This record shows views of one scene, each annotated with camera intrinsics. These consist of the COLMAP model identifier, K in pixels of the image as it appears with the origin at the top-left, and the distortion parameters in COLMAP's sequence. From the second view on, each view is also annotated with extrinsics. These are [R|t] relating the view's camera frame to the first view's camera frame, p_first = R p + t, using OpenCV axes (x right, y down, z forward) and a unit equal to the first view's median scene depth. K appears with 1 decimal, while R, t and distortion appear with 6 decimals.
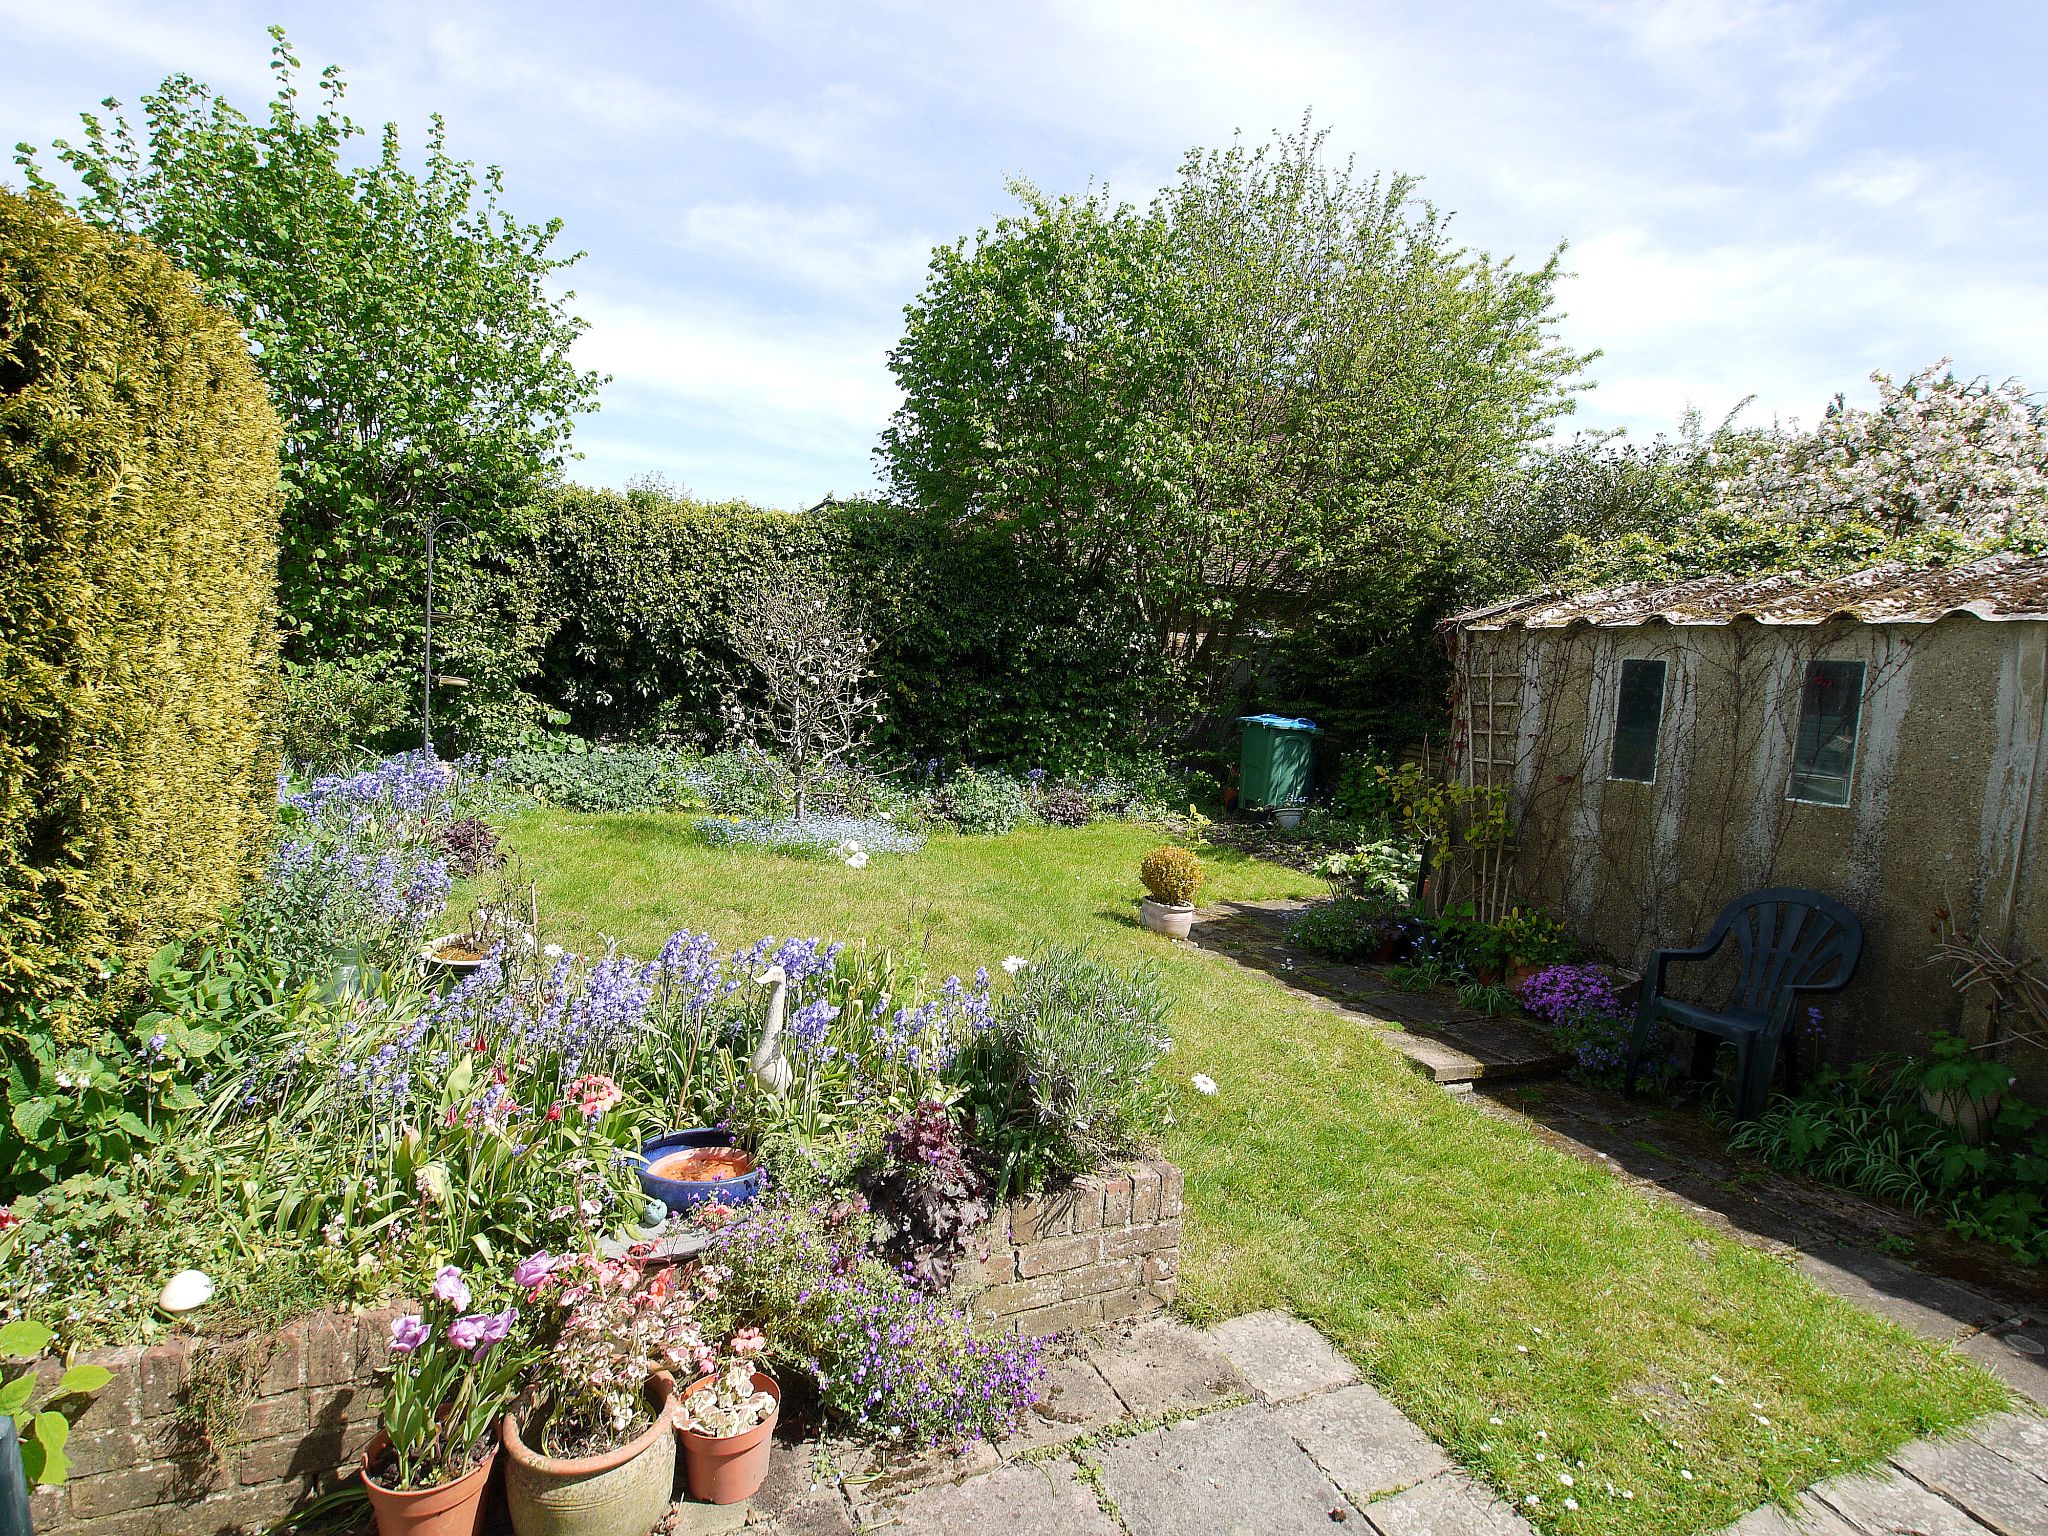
lens RADIAL K [[1113.7, 0, 1013.2], [0, 1113.7, 785.0], [0, 0, 1]] dist [0.014850, -0.023149]
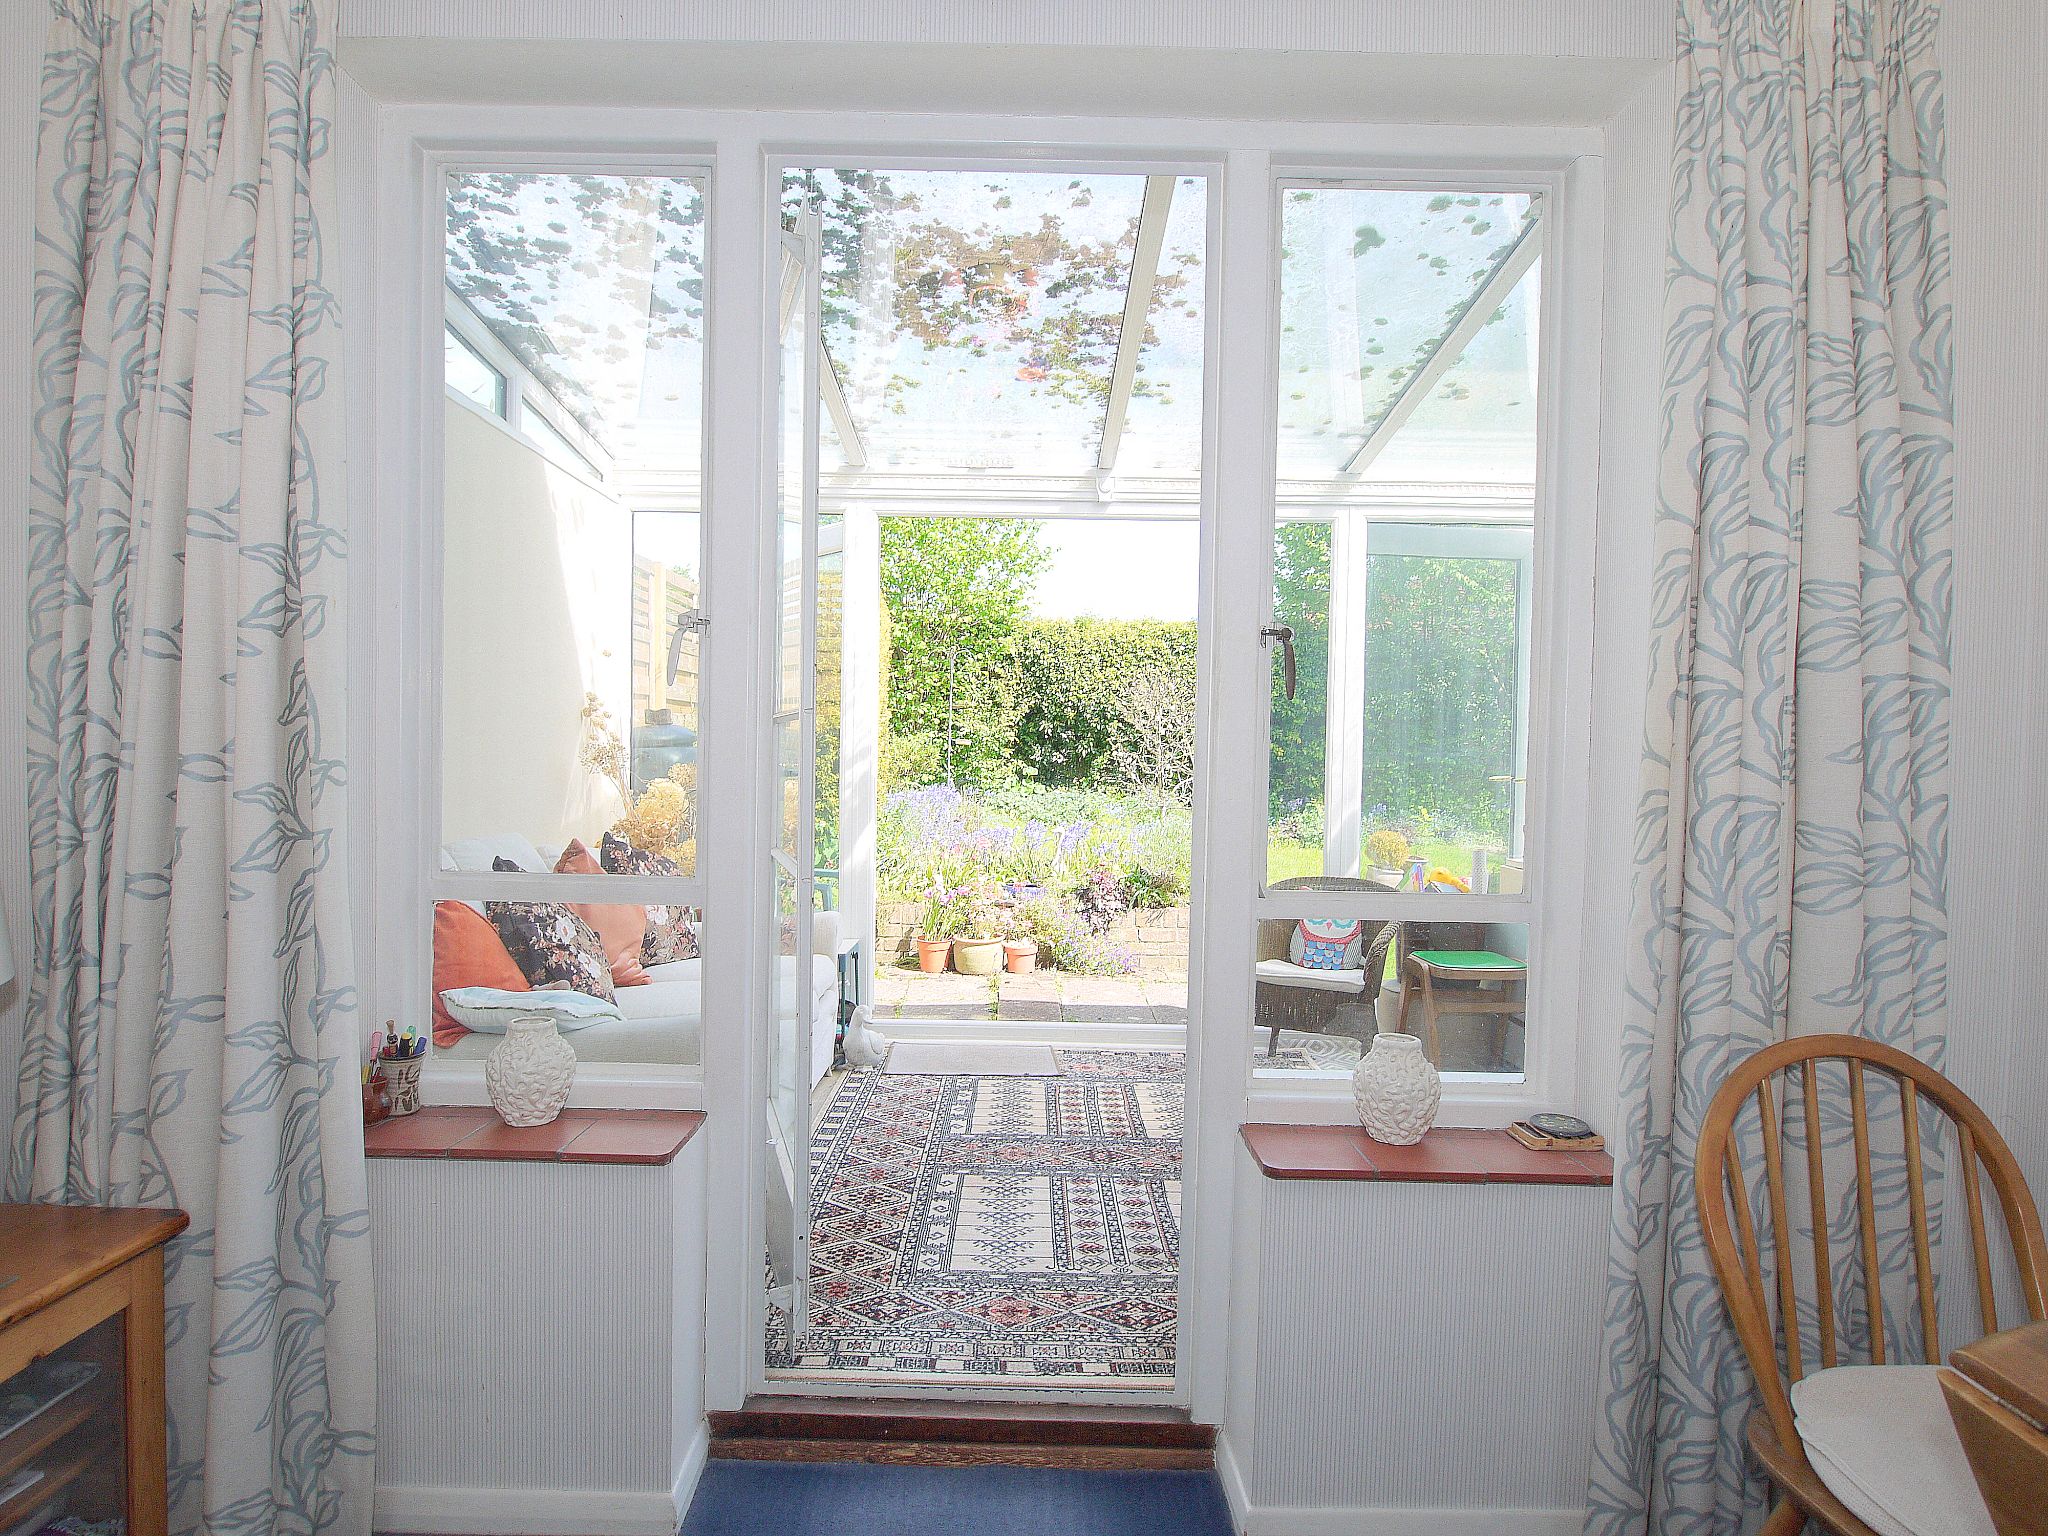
lens RADIAL K [[1113.7, 0, 1013.2], [0, 1113.7, 785.0], [0, 0, 1]] dist [0.014850, -0.023149]
pose [[0.906025, -0.022108, -0.422647, 0.224564], [-0.010261, 0.997194, -0.074156, 0.075986], [0.423100, 0.071524, 0.903256, -0.392931]]
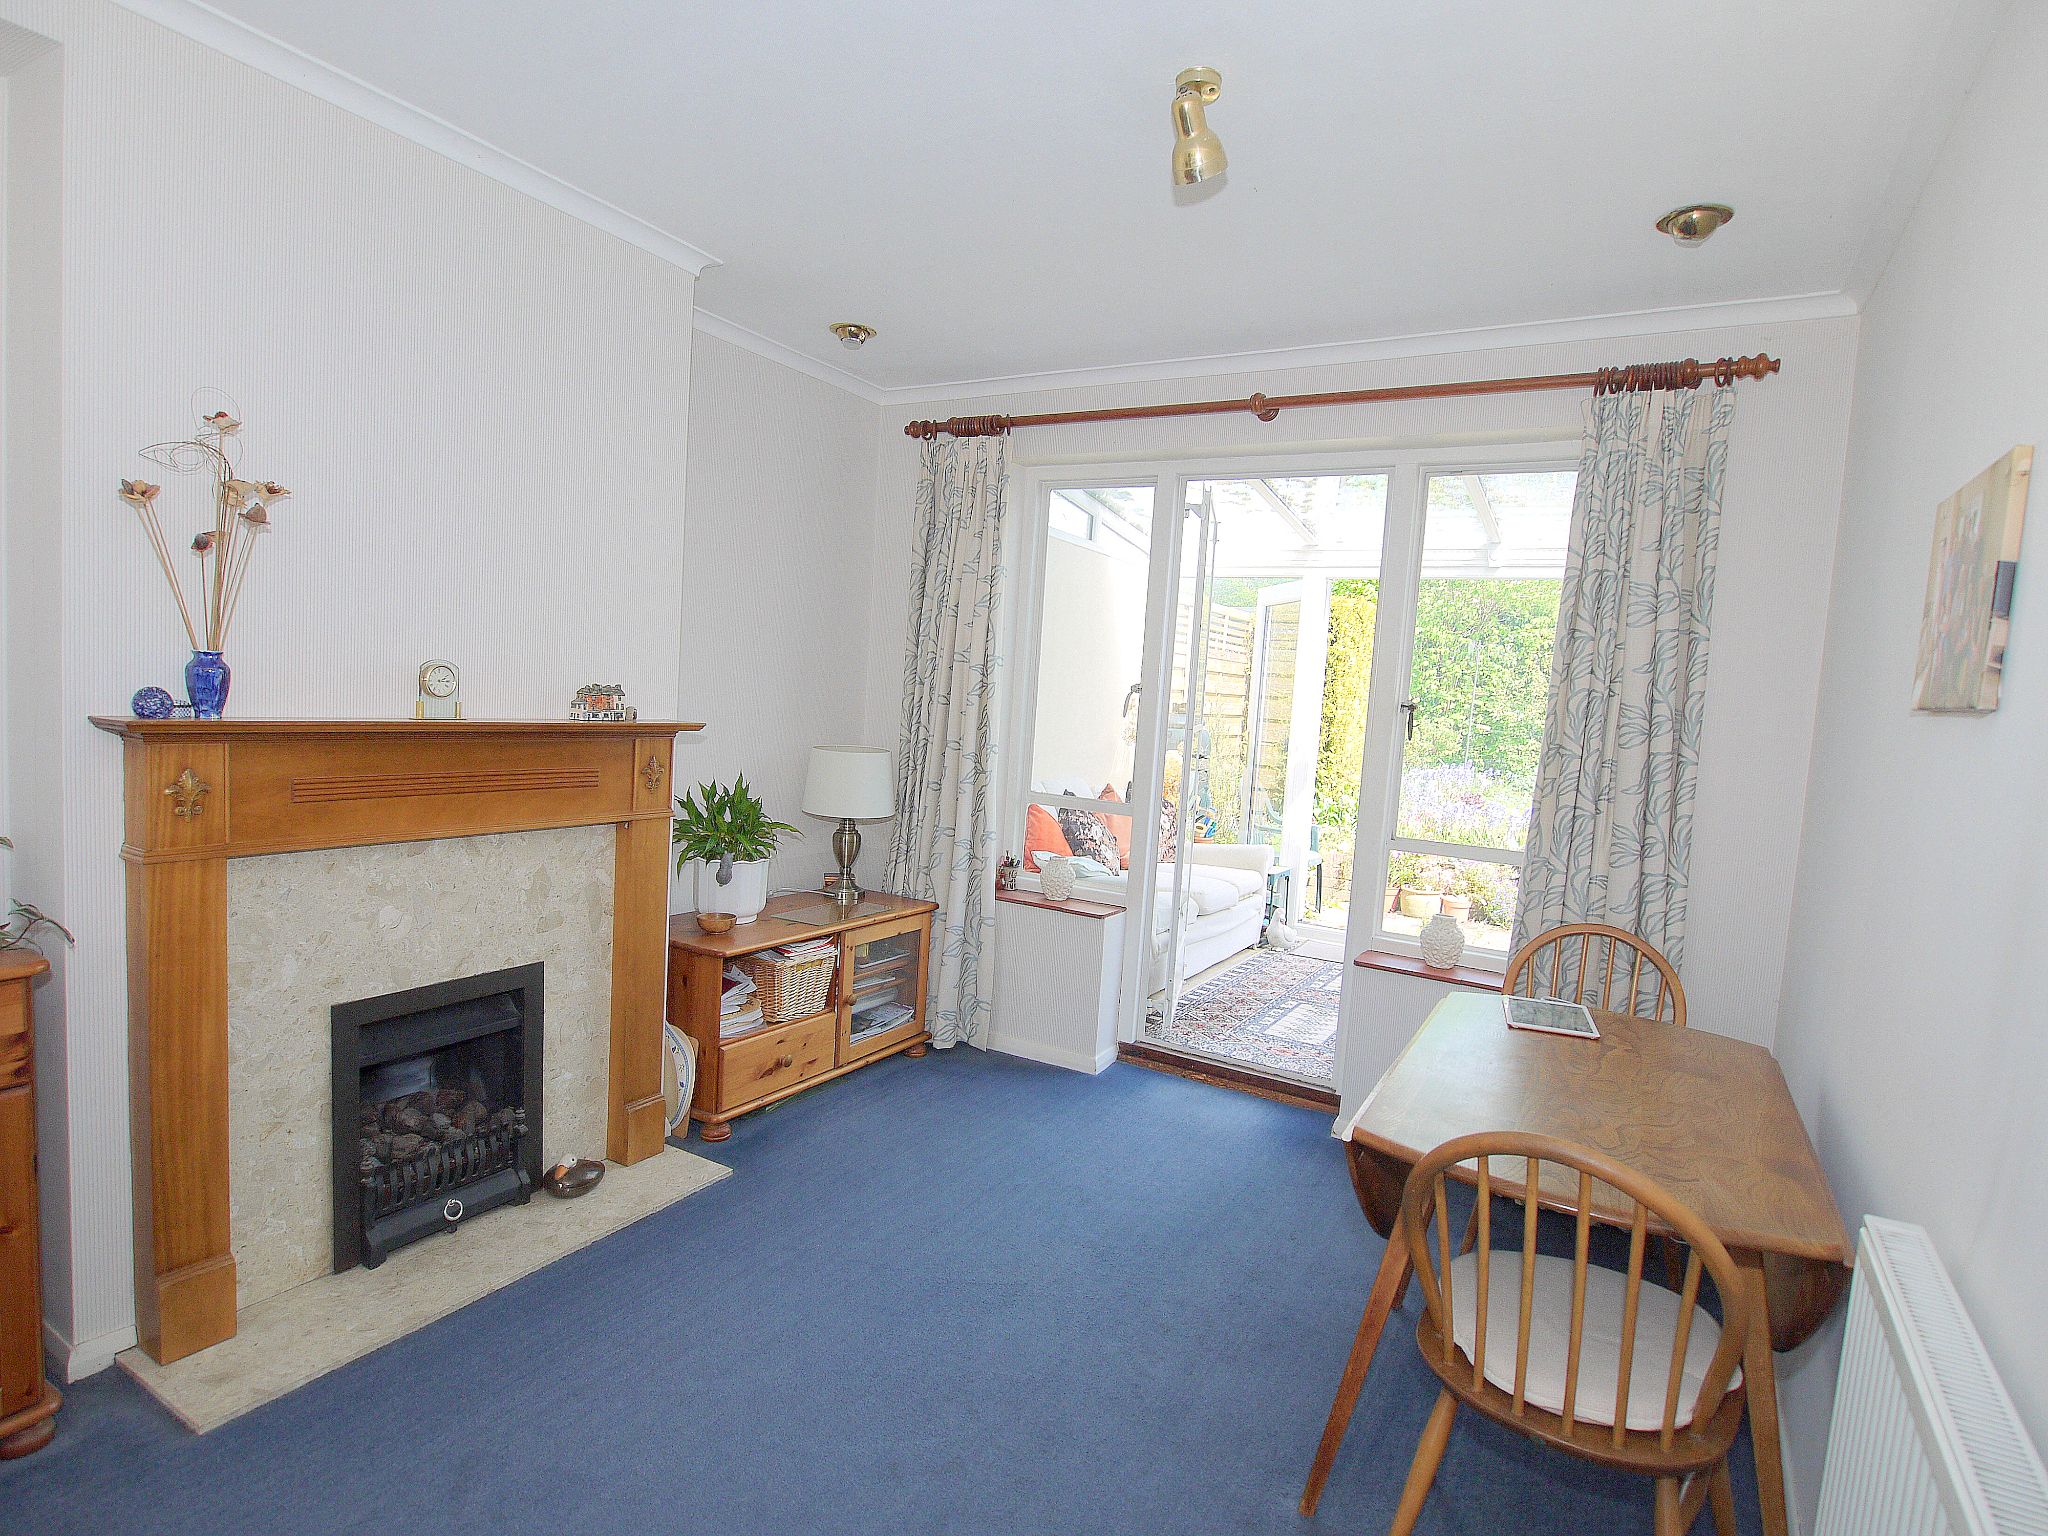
lens RADIAL K [[1113.7, 0, 1013.2], [0, 1113.7, 785.0], [0, 0, 1]] dist [0.014850, -0.023149]
pose [[0.568666, 0.057362, -0.820566, 0.442702], [-0.109363, 0.993982, -0.006306, 0.078997], [0.815266, 0.093325, 0.571517, -0.538973]]
